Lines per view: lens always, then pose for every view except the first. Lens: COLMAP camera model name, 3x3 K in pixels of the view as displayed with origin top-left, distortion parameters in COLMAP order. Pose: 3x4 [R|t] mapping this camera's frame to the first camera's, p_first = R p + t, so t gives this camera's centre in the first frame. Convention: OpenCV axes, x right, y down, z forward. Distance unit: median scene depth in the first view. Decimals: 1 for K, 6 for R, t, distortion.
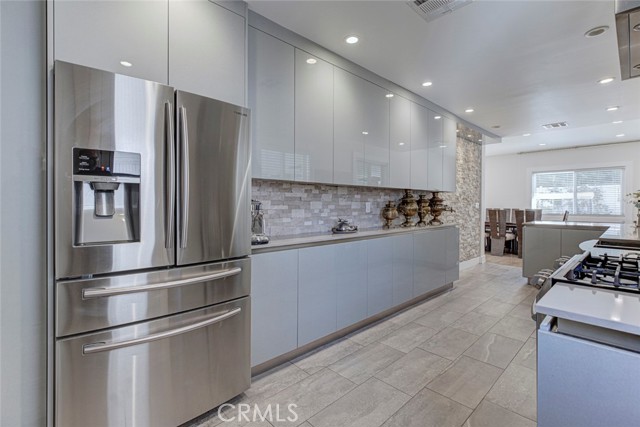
lens RADIAL K [[272.9, 0, 336.6], [0, 272.9, 200.9], [0, 0, 1]] dist [-0.001867, -0.000241]
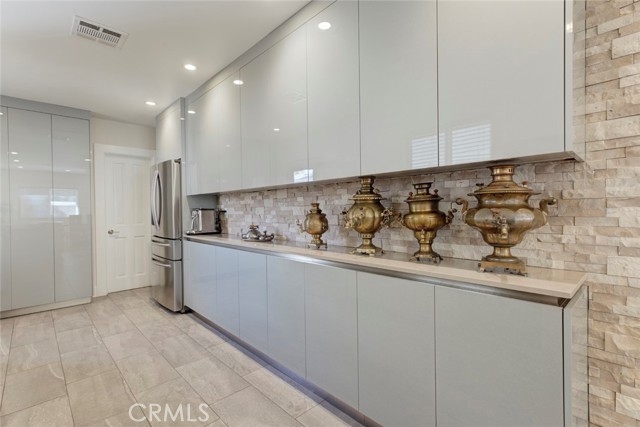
lens RADIAL K [[297.9, 0, 319.9], [0, 297.9, 210.0], [0, 0, 1]] dist [-0.002426, -0.000109]
pose [[0.015072, -0.007115, -0.999861, 1.127511], [0.015280, 0.999860, -0.006885, 0.025014], [0.999770, -0.015175, 0.015179, 1.301738]]
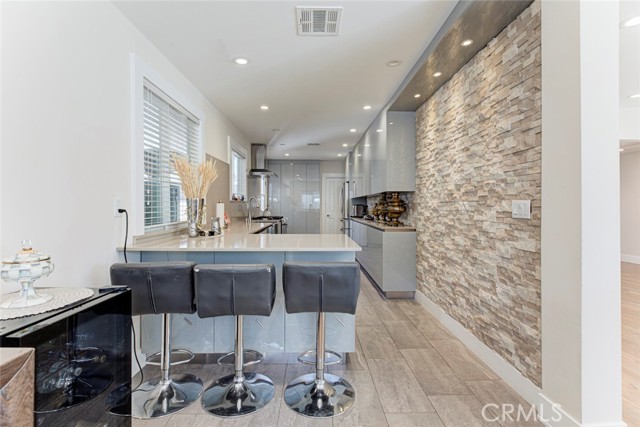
lens RADIAL K [[317.1, 0, 319.7], [0, 317.1, 209.3], [0, 0, 1]] dist [-0.001371, -0.000106]
pose [[-0.666339, 0.001067, -0.745648, 2.192534], [-0.000367, 0.999998, 0.001759, 0.040812], [0.745649, 0.001446, -0.666337, 2.485080]]
